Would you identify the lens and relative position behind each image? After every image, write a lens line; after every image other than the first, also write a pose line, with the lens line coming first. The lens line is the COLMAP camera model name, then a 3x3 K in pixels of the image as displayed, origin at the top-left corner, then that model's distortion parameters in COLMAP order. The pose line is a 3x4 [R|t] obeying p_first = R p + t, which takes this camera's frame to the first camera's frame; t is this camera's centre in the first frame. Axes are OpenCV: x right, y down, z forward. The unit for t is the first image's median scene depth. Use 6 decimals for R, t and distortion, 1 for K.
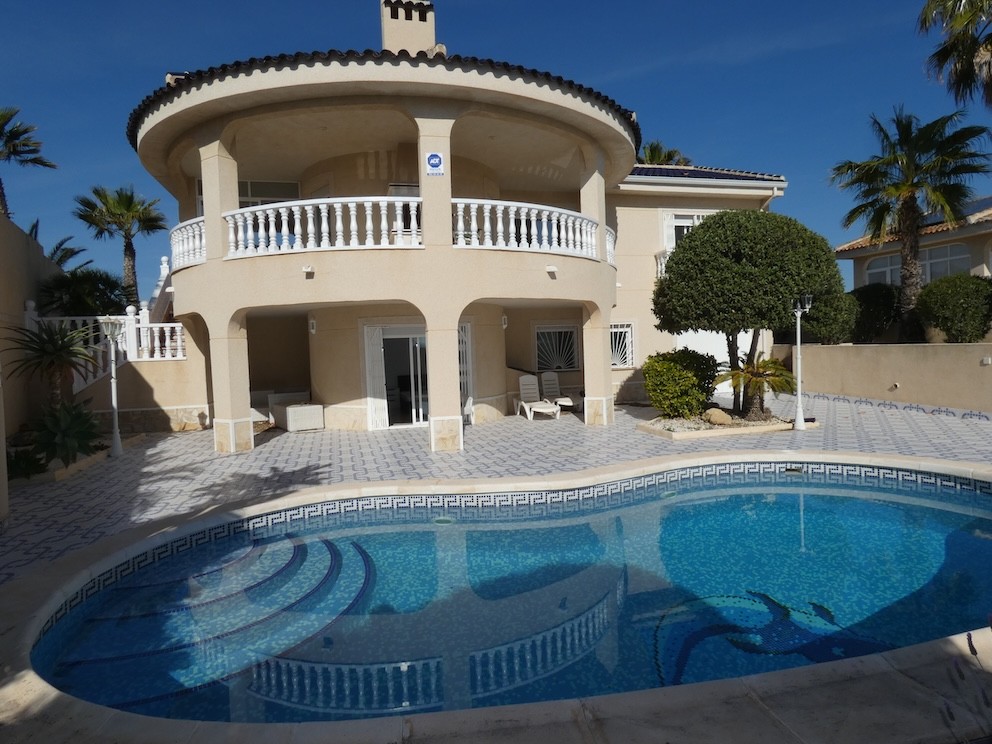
lens RADIAL K [[593.3, 0, 497.9], [0, 593.3, 364.0], [0, 0, 1]] dist [-0.003290, -0.000625]
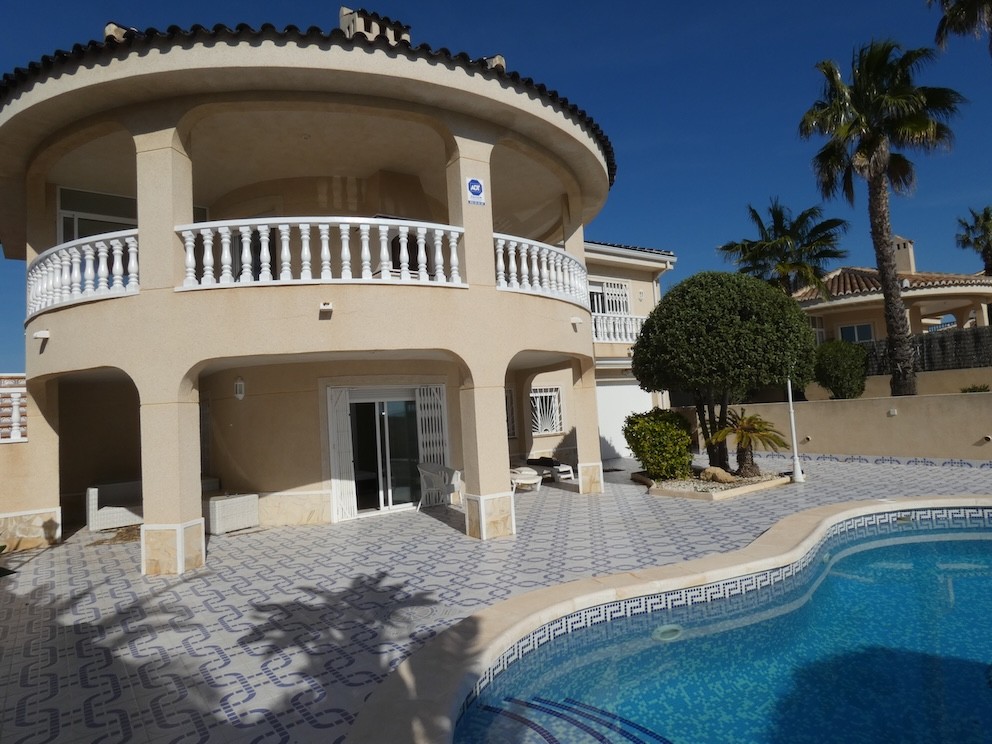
lens RADIAL K [[593.3, 0, 497.9], [0, 593.3, 364.0], [0, 0, 1]] dist [-0.003290, -0.000625]
pose [[0.928869, 0.006495, 0.370351, -0.363274], [0.040866, 0.991946, -0.119891, 0.009830], [-0.368147, 0.126498, 0.921122, 0.223382]]
